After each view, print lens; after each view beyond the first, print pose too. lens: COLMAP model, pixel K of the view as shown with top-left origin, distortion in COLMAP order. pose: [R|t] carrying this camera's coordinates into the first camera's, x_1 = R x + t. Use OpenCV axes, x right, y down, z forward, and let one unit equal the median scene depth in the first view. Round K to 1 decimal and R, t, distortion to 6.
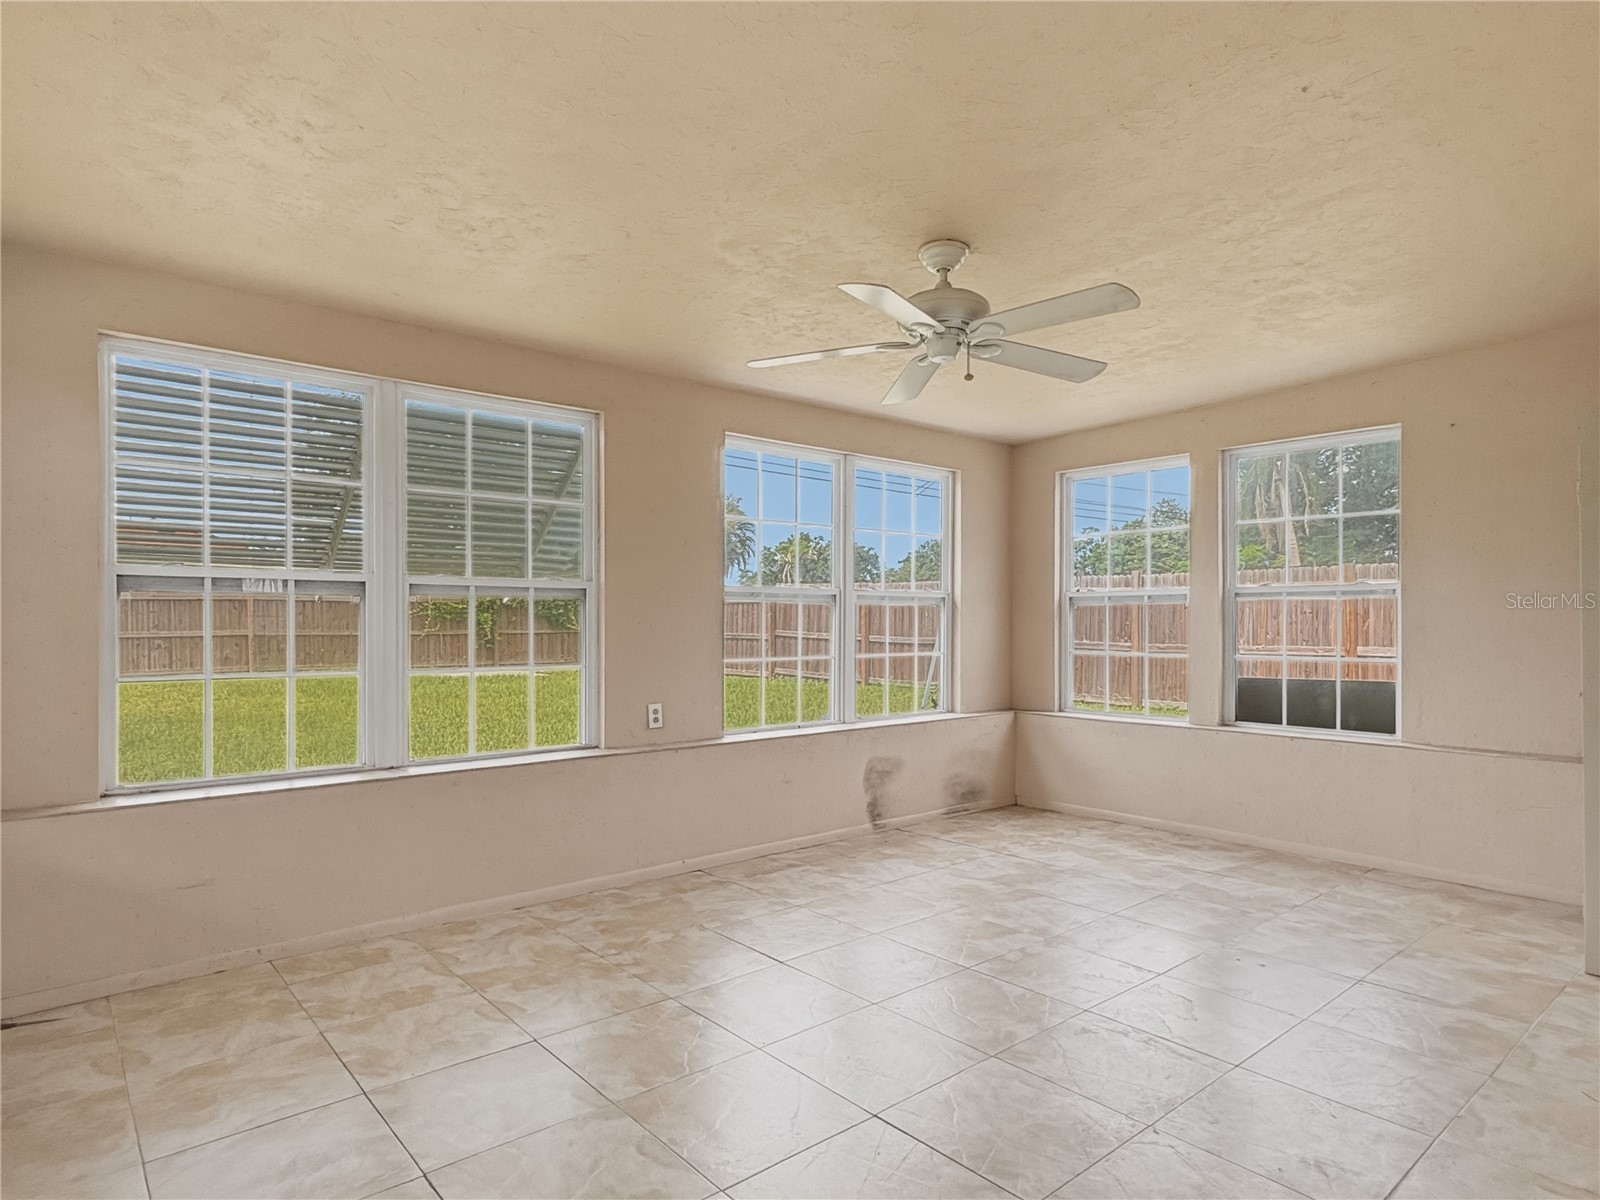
lens RADIAL K [[917.1, 0, 809.1], [0, 917.1, 613.1], [0, 0, 1]] dist [0.000143, 0.003229]
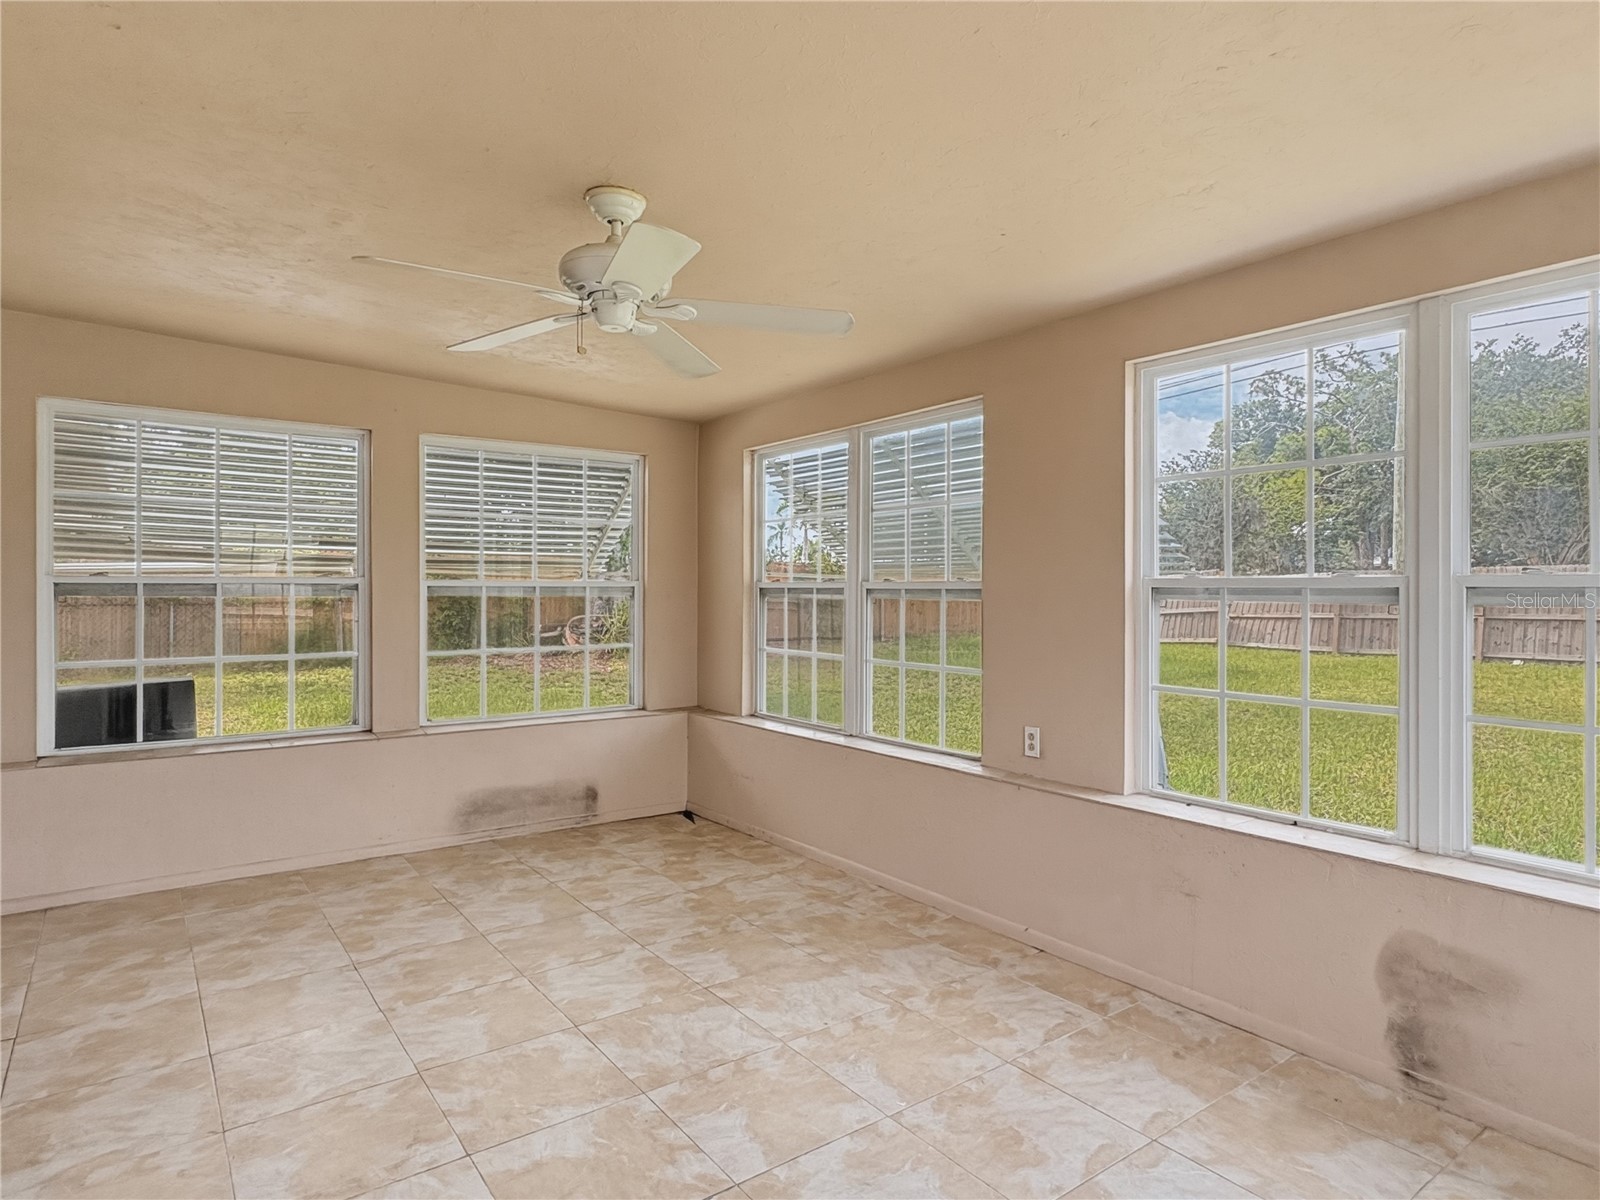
lens RADIAL K [[917.1, 0, 809.4], [0, 917.1, 591.2], [0, 0, 1]] dist [0.000143, 0.003229]
pose [[-0.068077, -0.005711, -0.997664, 0.770559], [-0.002808, 0.999981, -0.005532, -0.020367], [0.997676, 0.002425, -0.068091, 0.991247]]
